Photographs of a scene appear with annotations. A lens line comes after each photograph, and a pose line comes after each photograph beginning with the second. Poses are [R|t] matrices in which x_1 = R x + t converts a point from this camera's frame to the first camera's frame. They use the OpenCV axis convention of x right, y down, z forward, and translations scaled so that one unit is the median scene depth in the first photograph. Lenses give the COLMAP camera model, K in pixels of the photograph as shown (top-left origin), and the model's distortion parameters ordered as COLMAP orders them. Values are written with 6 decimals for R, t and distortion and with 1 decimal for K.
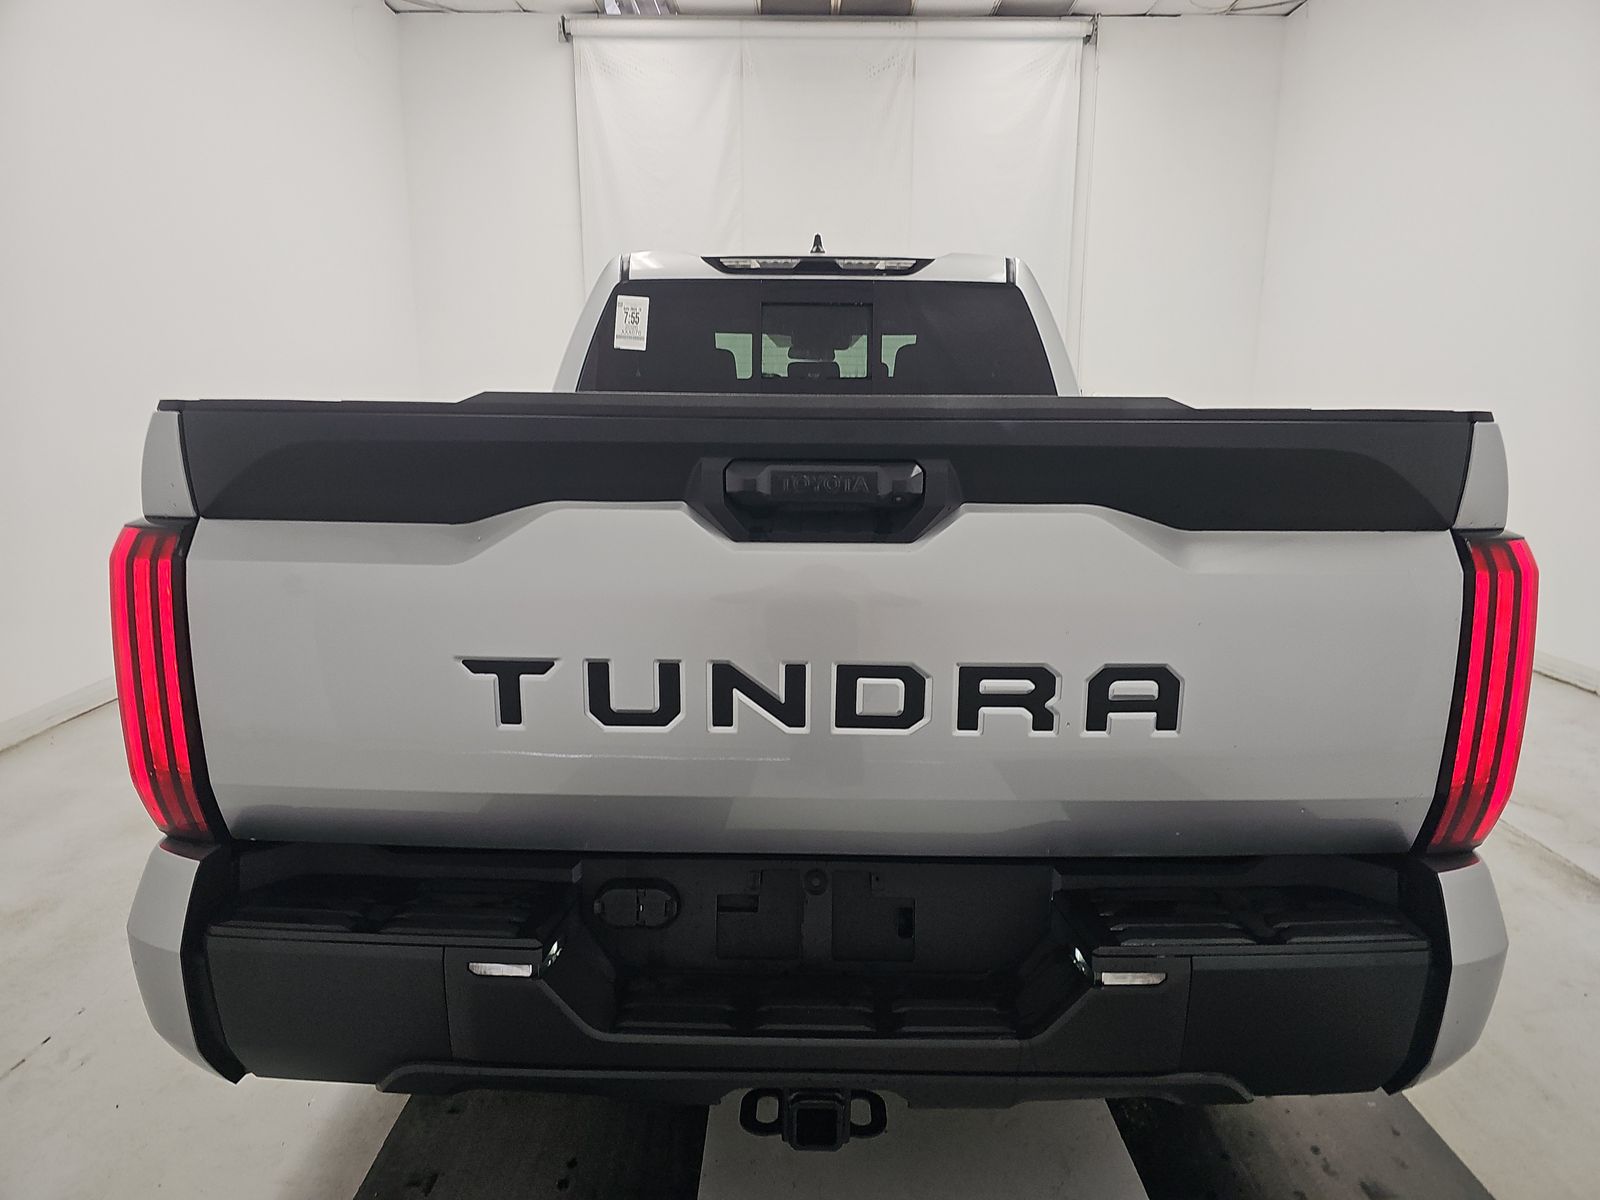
lens RADIAL K [[1088.5, 0, 799.6], [0, 1088.5, 641.2], [0, 0, 1]] dist [-0.001469, -0.000710]
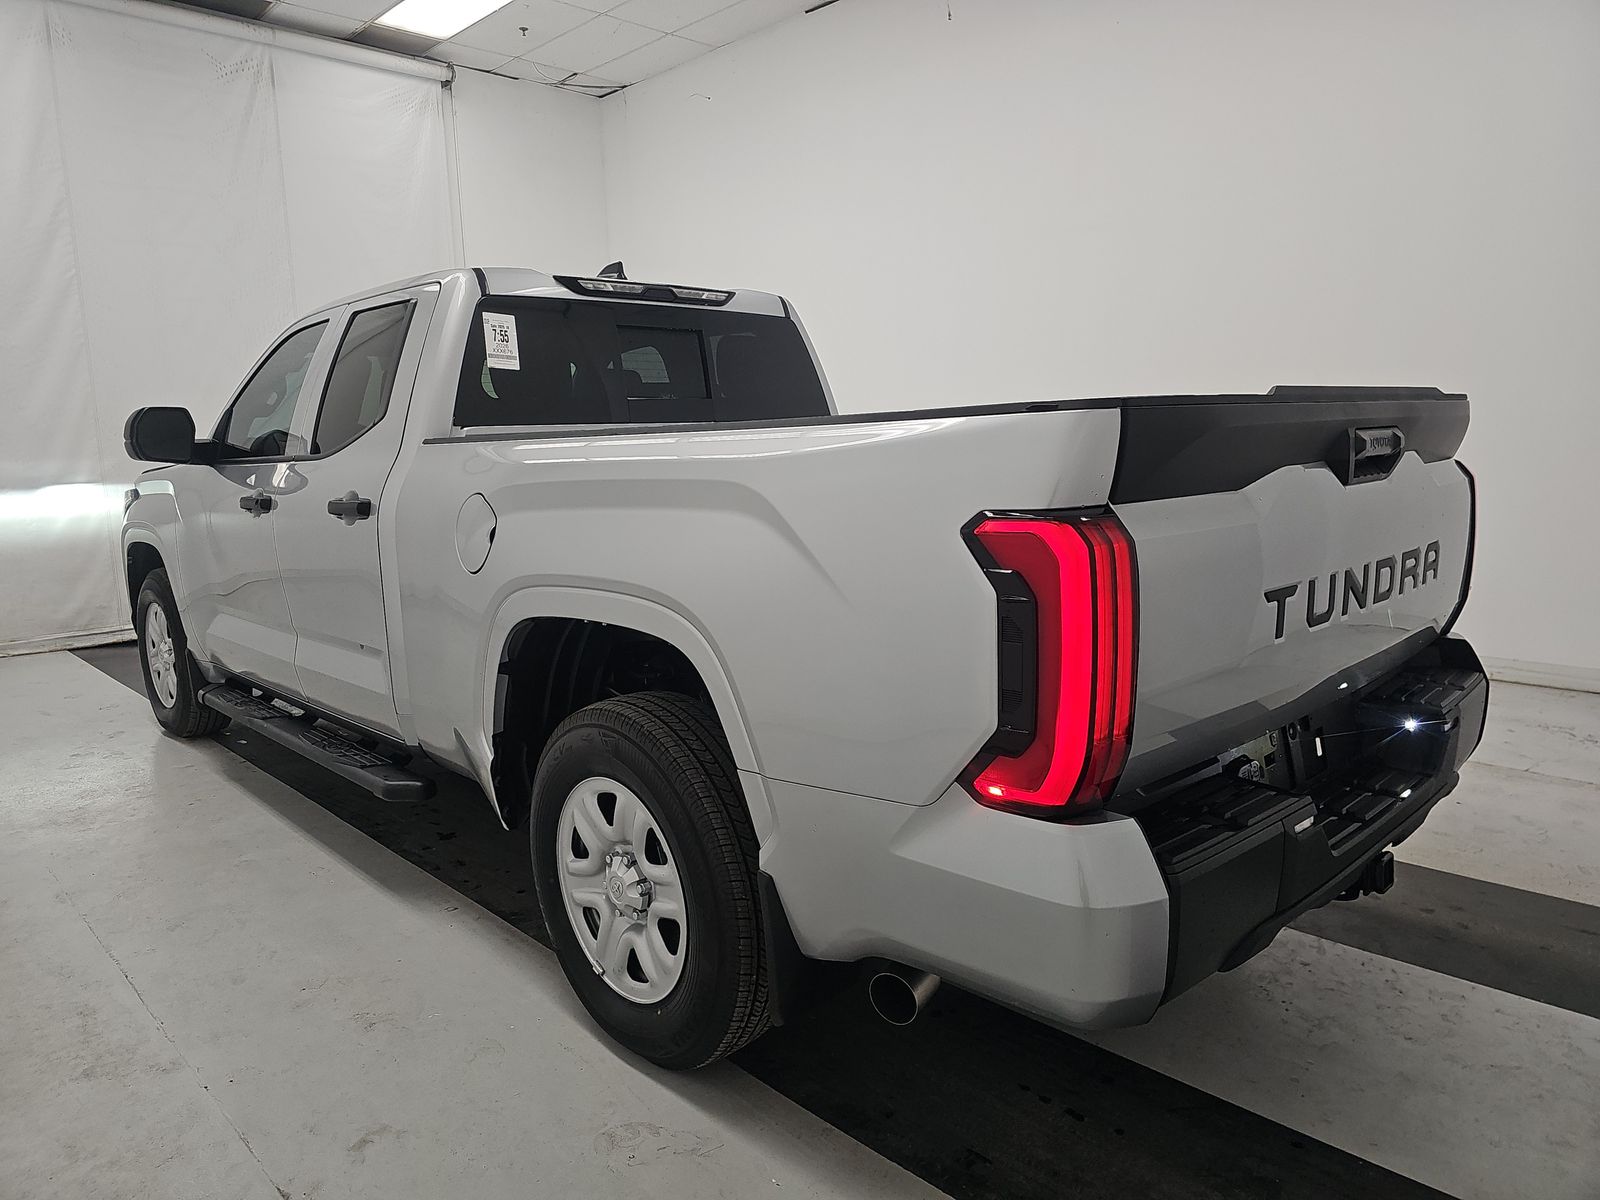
lens RADIAL K [[1075.5, 0, 800.0], [0, 1075.5, 600.0], [0, 0, 1]] dist [0.026463, -0.002413]
pose [[0.706828, -0.138986, 0.693598, -0.646431], [0.184391, 0.982811, 0.009032, -0.035805], [-0.682931, 0.121509, 0.720306, 0.186285]]
